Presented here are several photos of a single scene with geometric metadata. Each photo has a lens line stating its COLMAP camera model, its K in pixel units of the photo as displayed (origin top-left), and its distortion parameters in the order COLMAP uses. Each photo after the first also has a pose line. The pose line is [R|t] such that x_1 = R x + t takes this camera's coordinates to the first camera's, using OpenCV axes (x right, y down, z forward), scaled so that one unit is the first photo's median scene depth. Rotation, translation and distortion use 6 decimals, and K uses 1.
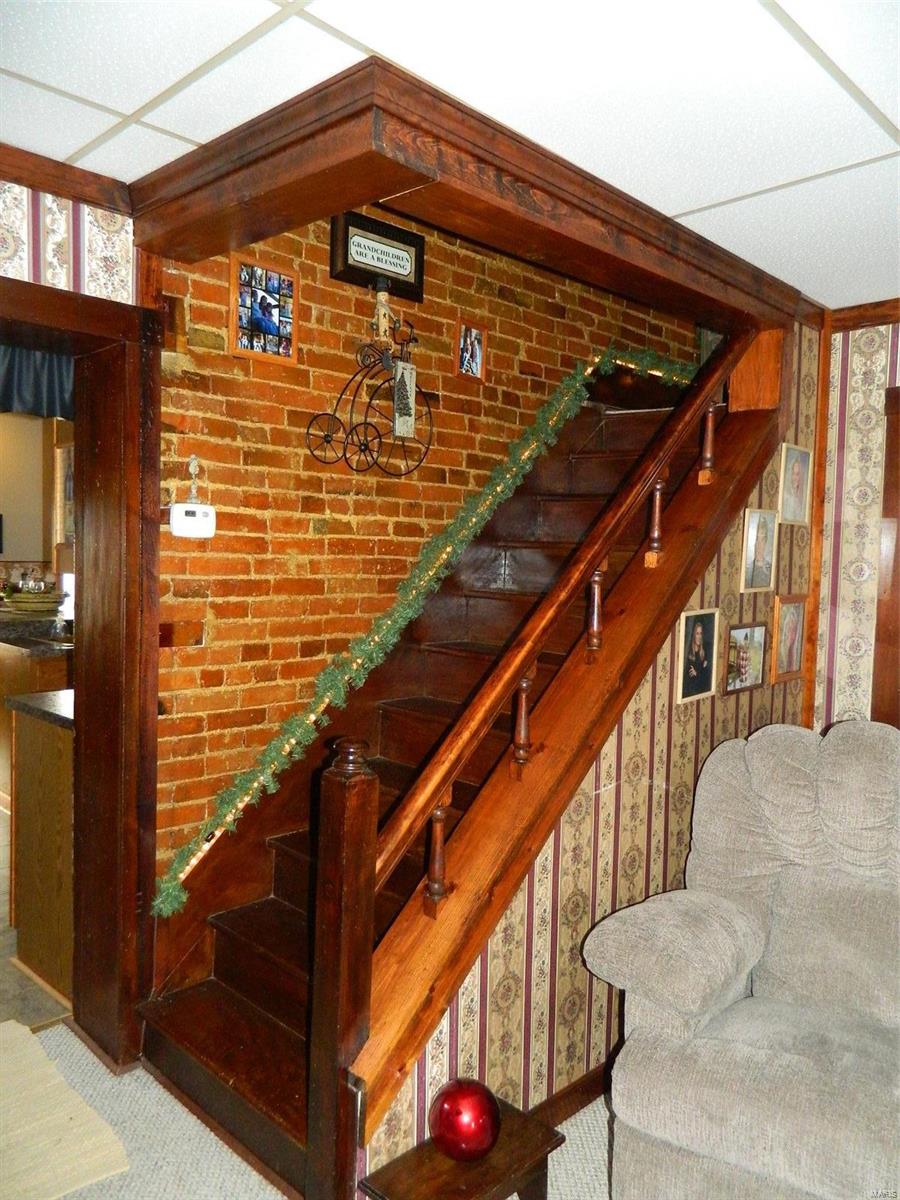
lens RADIAL K [[898.3, 0, 452.1], [0, 898.3, 601.3], [0, 0, 1]] dist [0.008087, -0.002408]
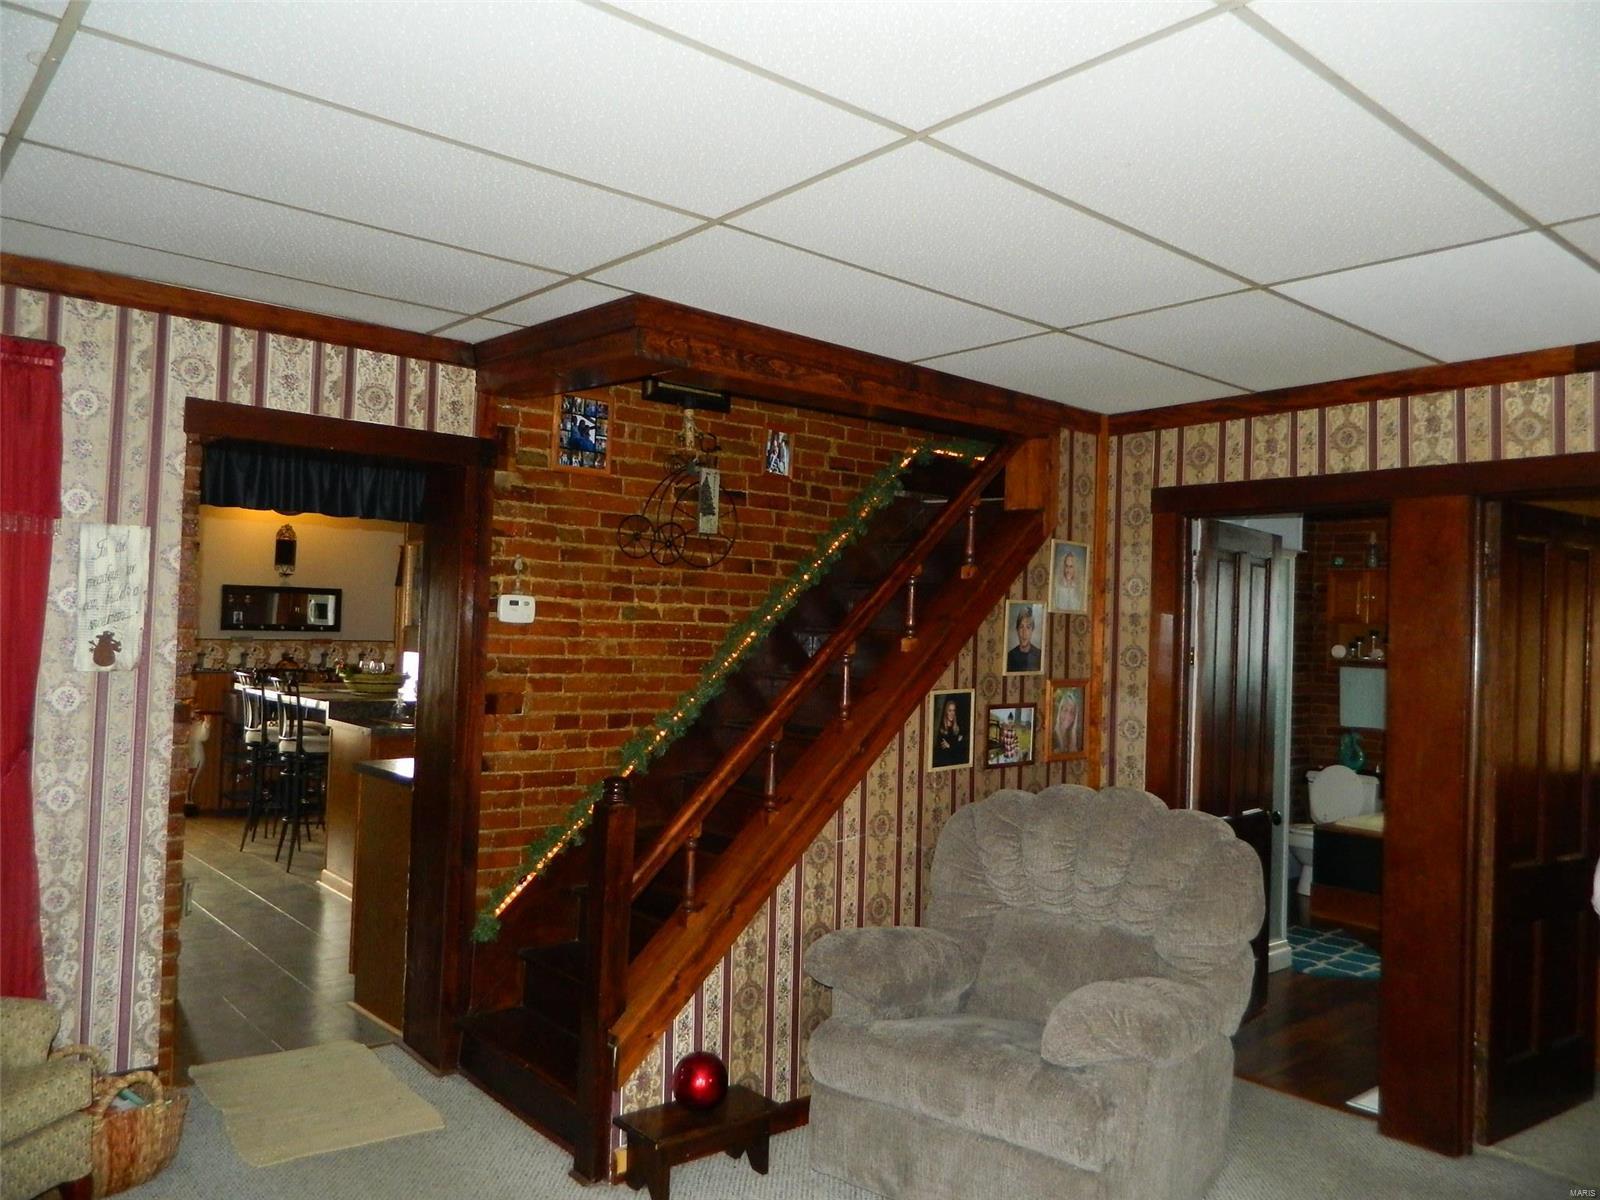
lens RADIAL K [[1197.7, 0, 792.9], [0, 1197.7, 597.1], [0, 0, 1]] dist [0.008087, -0.002408]
pose [[0.995950, 0.005448, -0.089746, 0.213846], [-0.013066, 0.996336, -0.084522, 0.023999], [0.088957, 0.085353, 0.992372, -0.533137]]
